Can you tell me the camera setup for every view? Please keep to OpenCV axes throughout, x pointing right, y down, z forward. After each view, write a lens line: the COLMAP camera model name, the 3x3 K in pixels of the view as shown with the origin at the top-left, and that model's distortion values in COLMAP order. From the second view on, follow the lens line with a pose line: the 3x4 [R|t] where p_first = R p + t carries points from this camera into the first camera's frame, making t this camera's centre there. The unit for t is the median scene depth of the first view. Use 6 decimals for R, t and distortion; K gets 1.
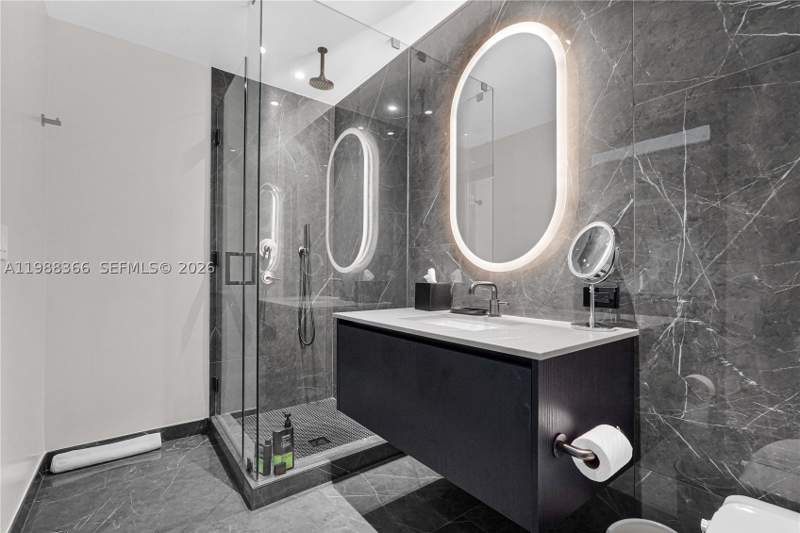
lens RADIAL K [[352.2, 0, 400.0], [0, 352.2, 266.5], [0, 0, 1]] dist [-0.000279, 0.000781]
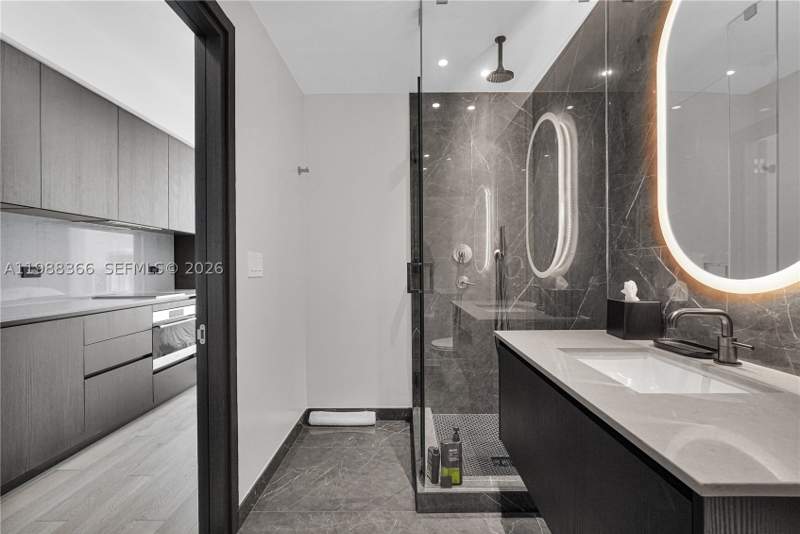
lens RADIAL K [[352.2, 0, 400.0], [0, 352.2, 267.0], [0, 0, 1]] dist [-0.000279, 0.000781]
pose [[0.801481, -0.011330, -0.597913, 0.133414], [0.019885, 0.999773, 0.007711, -0.036635], [0.597689, -0.018070, 0.801524, 0.111314]]
